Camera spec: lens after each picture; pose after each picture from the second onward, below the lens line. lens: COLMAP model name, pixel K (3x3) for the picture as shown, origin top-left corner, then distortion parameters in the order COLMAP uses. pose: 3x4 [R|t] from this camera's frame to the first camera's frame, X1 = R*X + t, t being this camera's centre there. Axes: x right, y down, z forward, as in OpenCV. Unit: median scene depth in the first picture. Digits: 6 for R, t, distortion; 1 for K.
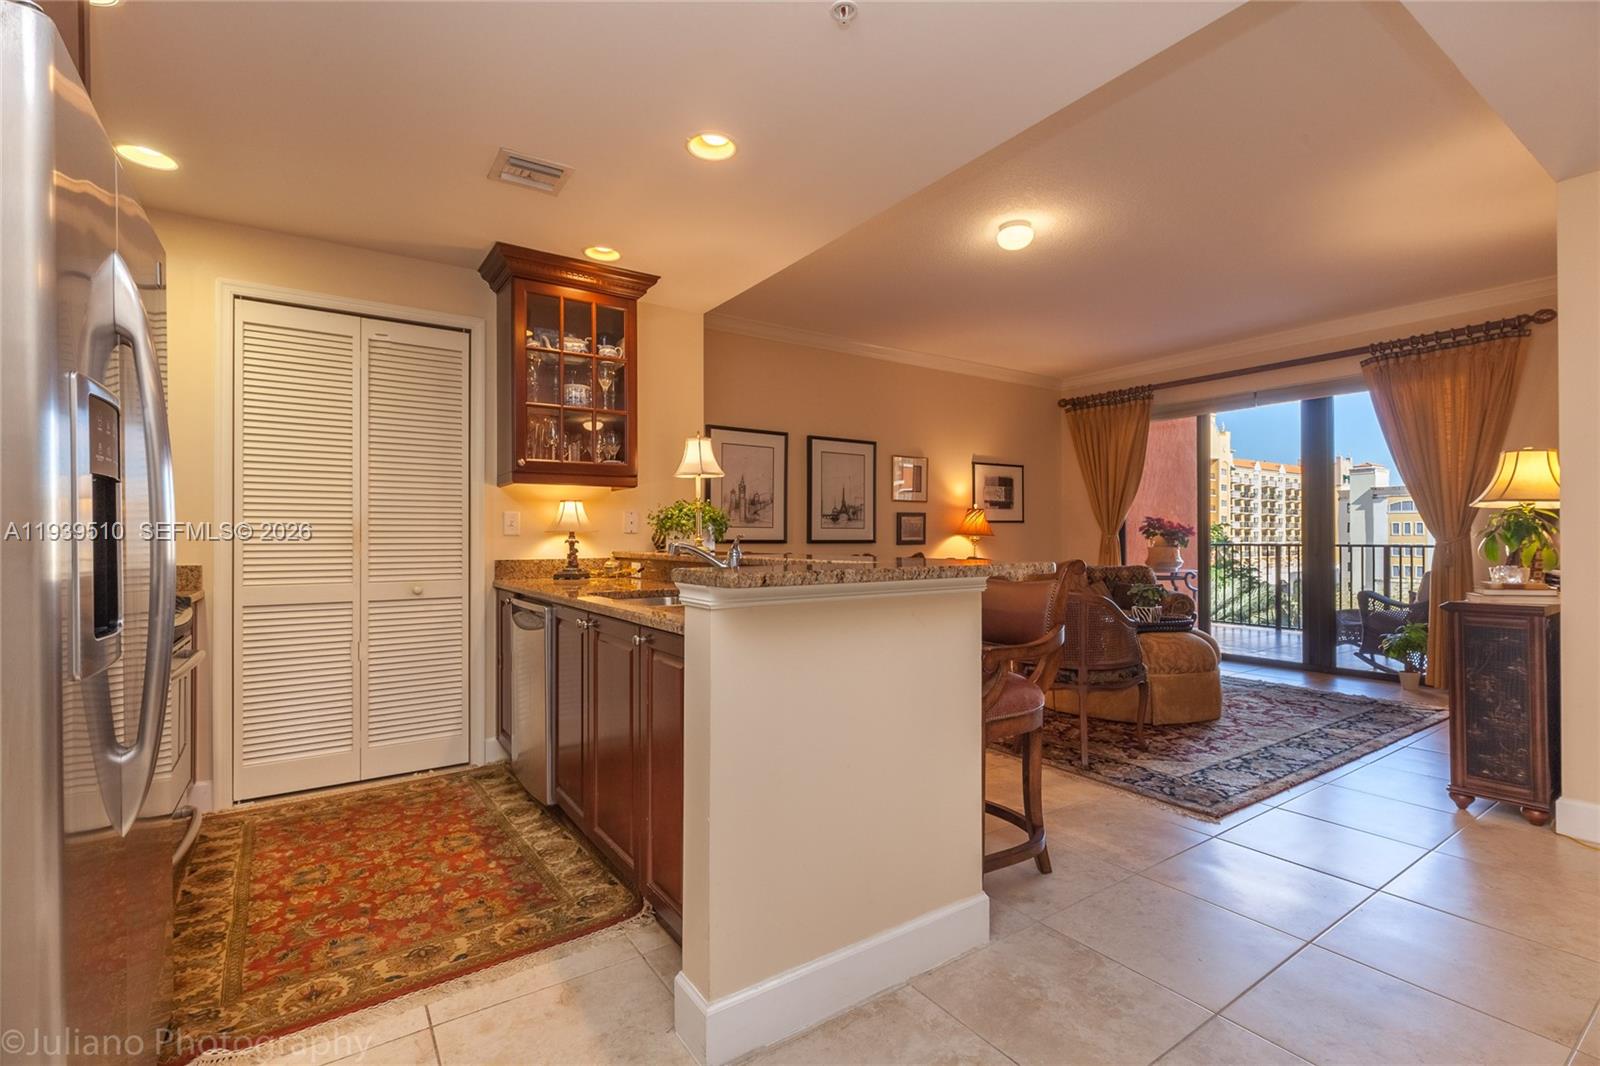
lens RADIAL K [[717.0, 0, 807.4], [0, 717.0, 532.0], [0, 0, 1]] dist [-0.002474, -0.000676]
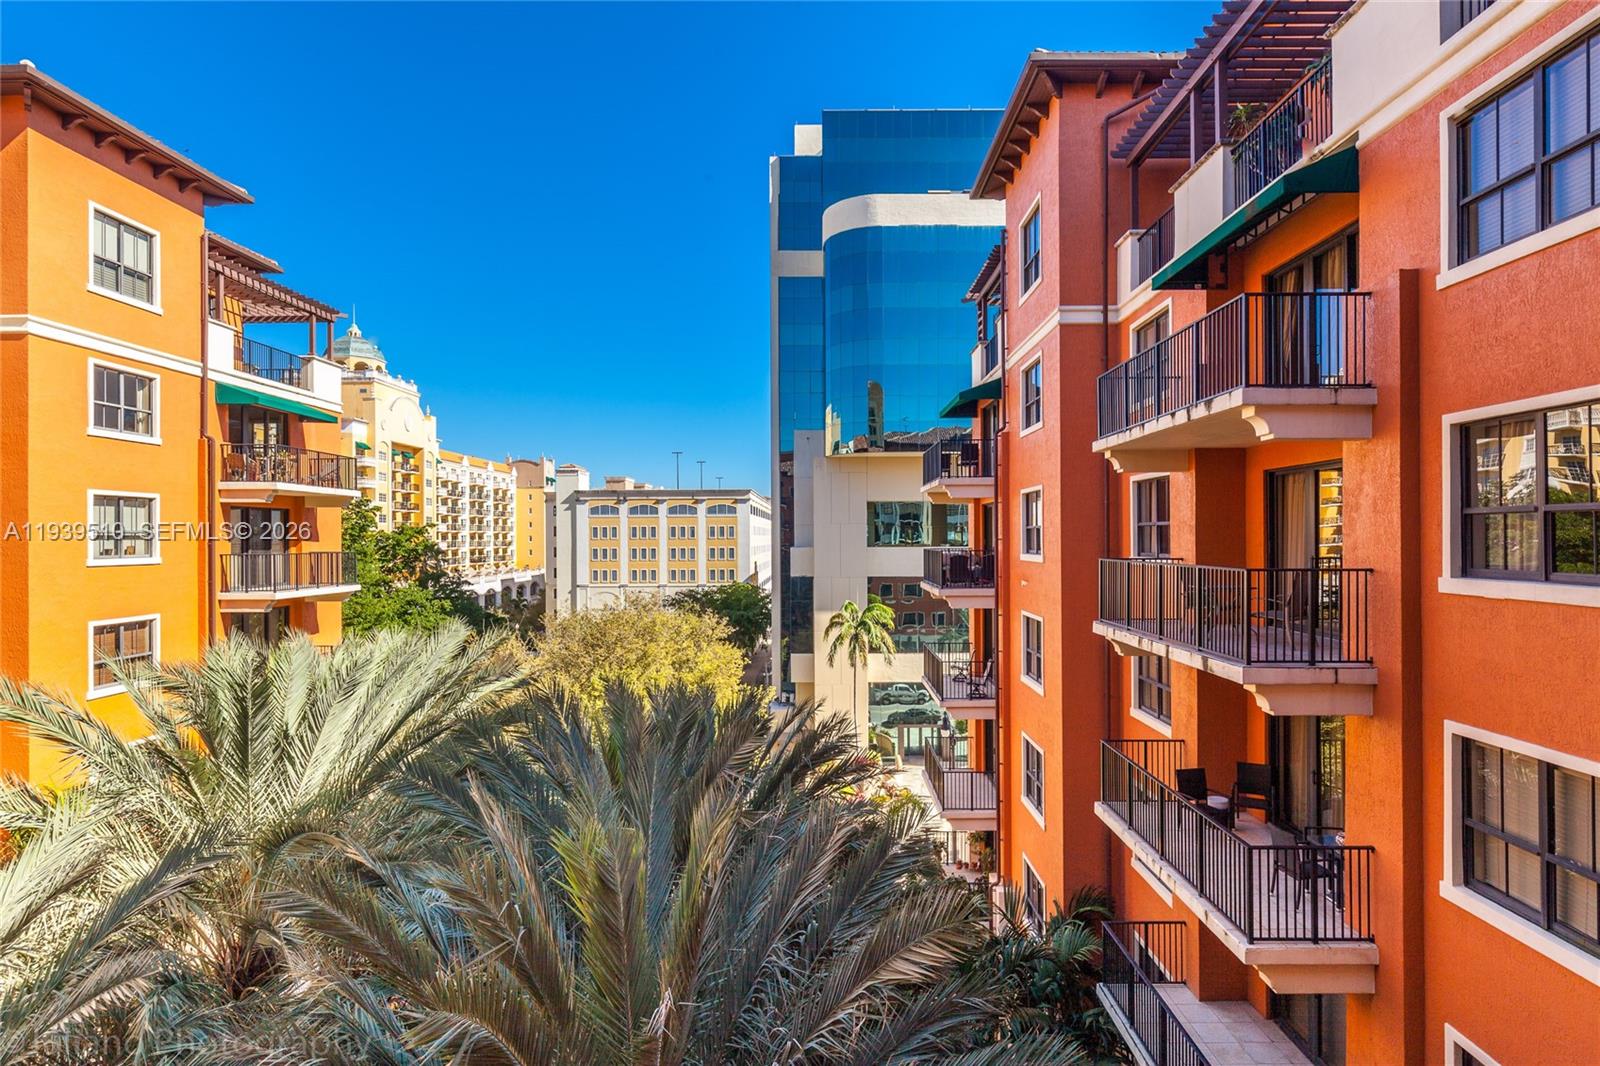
lens RADIAL K [[828.8, 0, 814.7], [0, 828.8, 534.2], [0, 0, 1]] dist [-0.004738, -0.000231]
pose [[0.570222, 0.001197, 0.821490, 1.329462], [-0.000995, 0.999999, -0.000766, -0.056037], [-0.821490, -0.000381, 0.570223, 2.388249]]
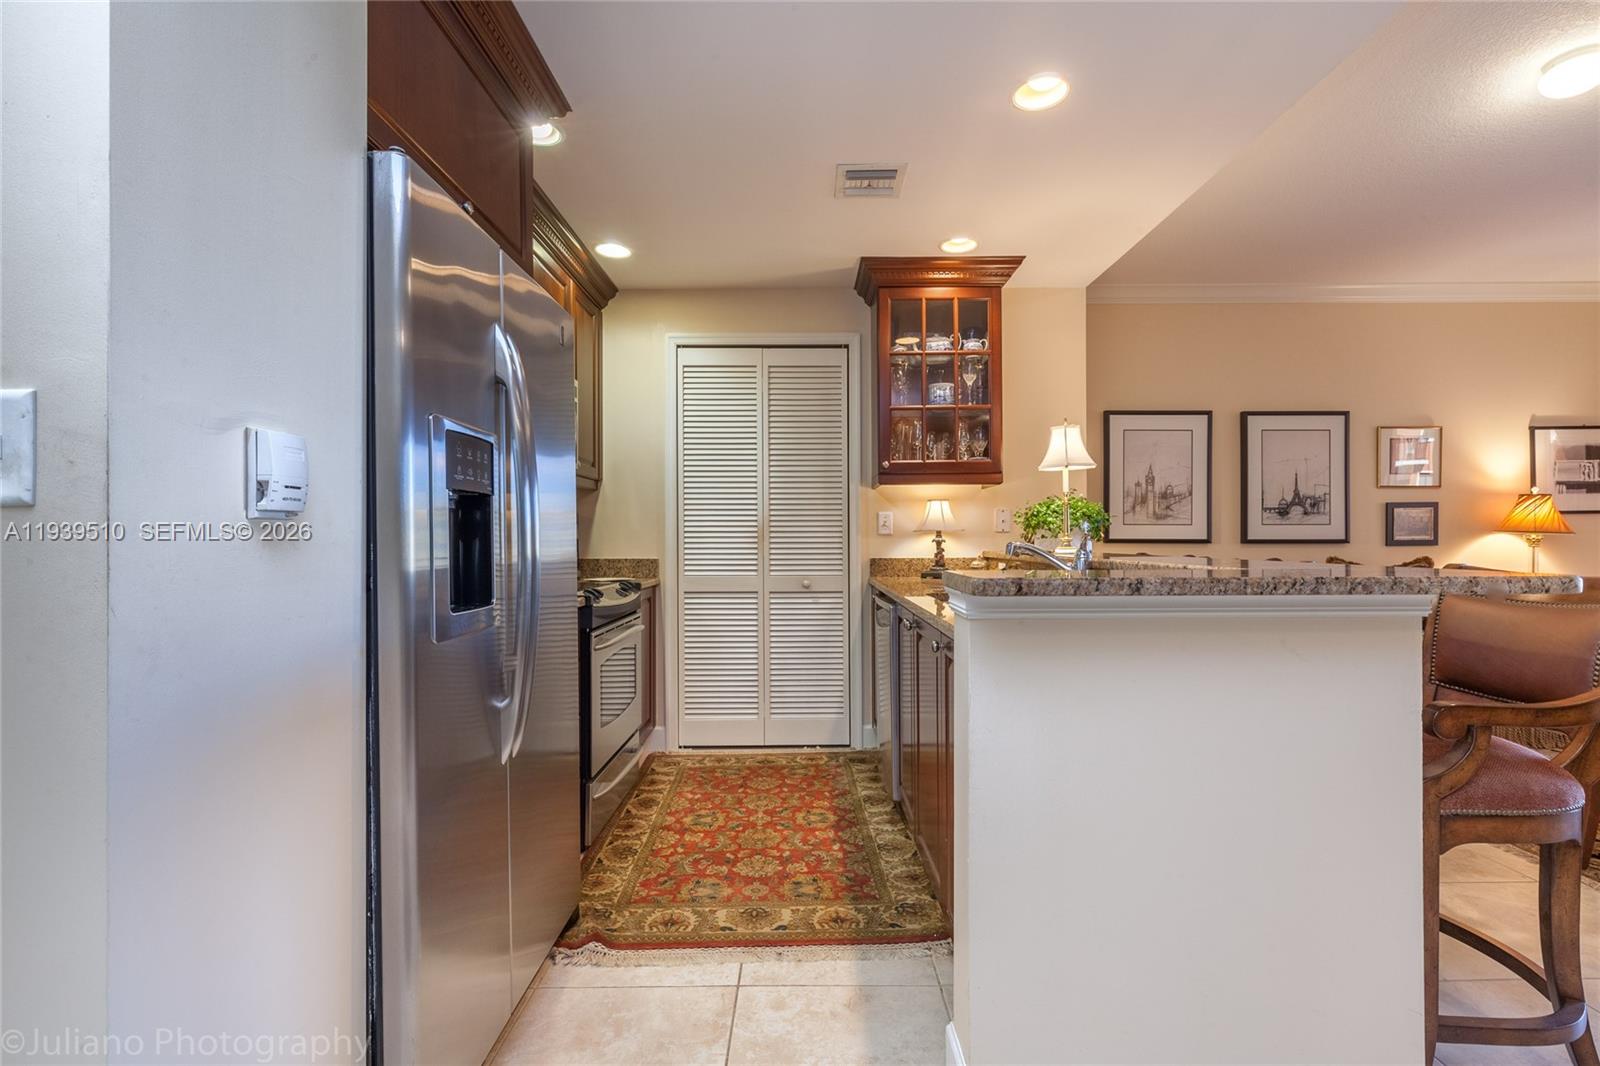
lens RADIAL K [[712.1, 0, 800.0], [0, 712.1, 533.0], [0, 0, 1]] dist [0.004687, -0.004922]
pose [[0.824414, -0.004827, -0.565966, 0.066408], [0.006004, 0.999982, 0.000217, 0.000868], [0.565955, -0.003577, 0.824428, 0.061980]]
